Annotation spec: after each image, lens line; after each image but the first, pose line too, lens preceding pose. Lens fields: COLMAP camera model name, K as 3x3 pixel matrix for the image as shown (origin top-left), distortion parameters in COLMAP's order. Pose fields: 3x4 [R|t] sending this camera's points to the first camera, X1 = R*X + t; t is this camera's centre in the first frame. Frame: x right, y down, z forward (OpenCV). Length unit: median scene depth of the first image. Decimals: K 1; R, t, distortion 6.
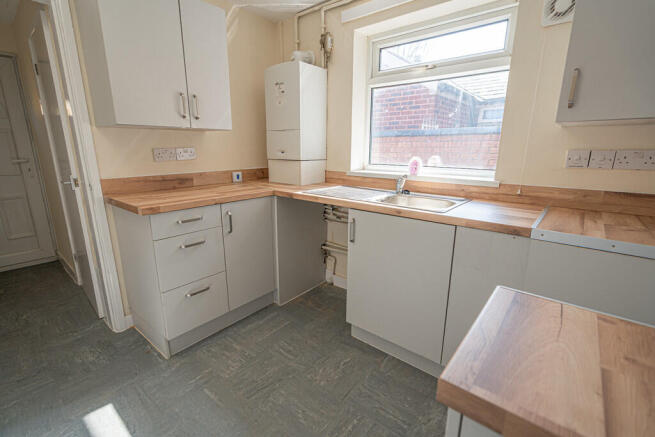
lens RADIAL K [[300.4, 0, 315.1], [0, 300.4, 219.1], [0, 0, 1]] dist [-0.001026, -0.000013]
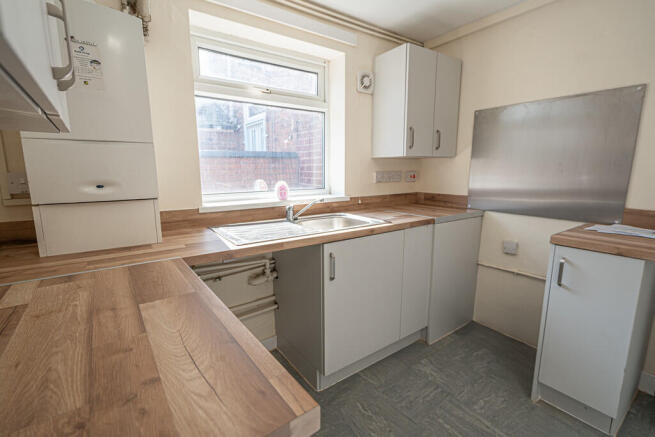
lens RADIAL K [[300.4, 0, 315.1], [0, 300.4, 219.1], [0, 0, 1]] dist [-0.001026, -0.000013]
pose [[0.238551, -0.165489, 0.956926, -0.684420], [0.232169, 0.966518, 0.109271, -0.198664], [-0.942969, 0.196102, 0.268985, 0.769455]]
